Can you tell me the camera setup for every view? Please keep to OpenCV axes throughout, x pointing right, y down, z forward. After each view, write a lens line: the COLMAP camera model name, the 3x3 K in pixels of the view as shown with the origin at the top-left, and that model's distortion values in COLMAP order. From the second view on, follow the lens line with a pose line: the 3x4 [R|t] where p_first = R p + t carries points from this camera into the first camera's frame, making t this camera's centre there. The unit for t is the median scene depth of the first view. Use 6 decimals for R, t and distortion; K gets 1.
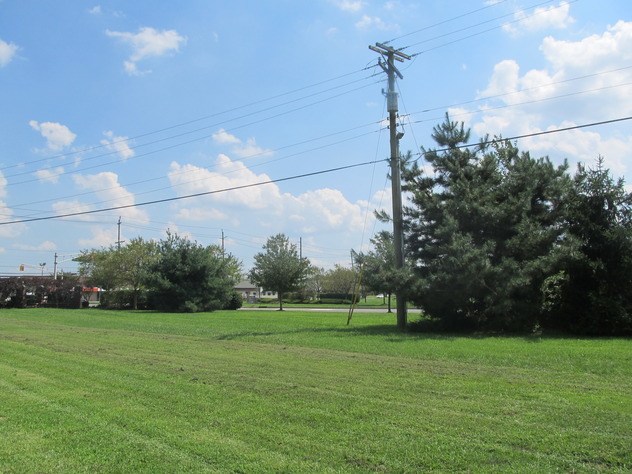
lens RADIAL K [[517.2, 0, 316.3], [0, 517.2, 239.5], [0, 0, 1]] dist [0.009424, 0.005399]
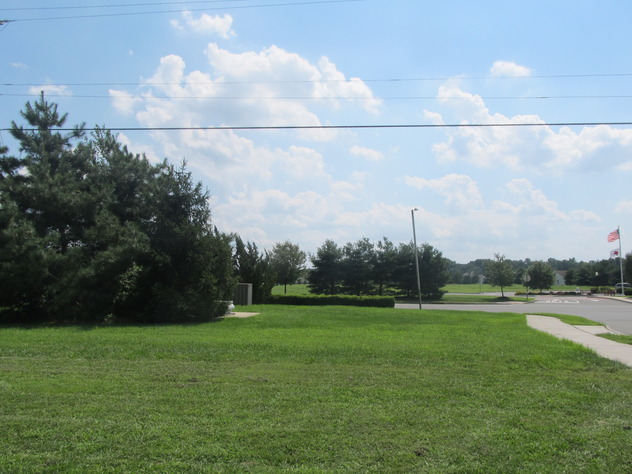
lens RADIAL K [[522.2, 0, 317.6], [0, 522.2, 234.9], [0, 0, 1]] dist [0.001751, 0.004814]
pose [[0.851723, 0.064916, 0.519956, 0.144135], [-0.072730, 0.997337, -0.005379, -0.010680], [-0.518920, -0.033235, 0.854176, -0.061978]]
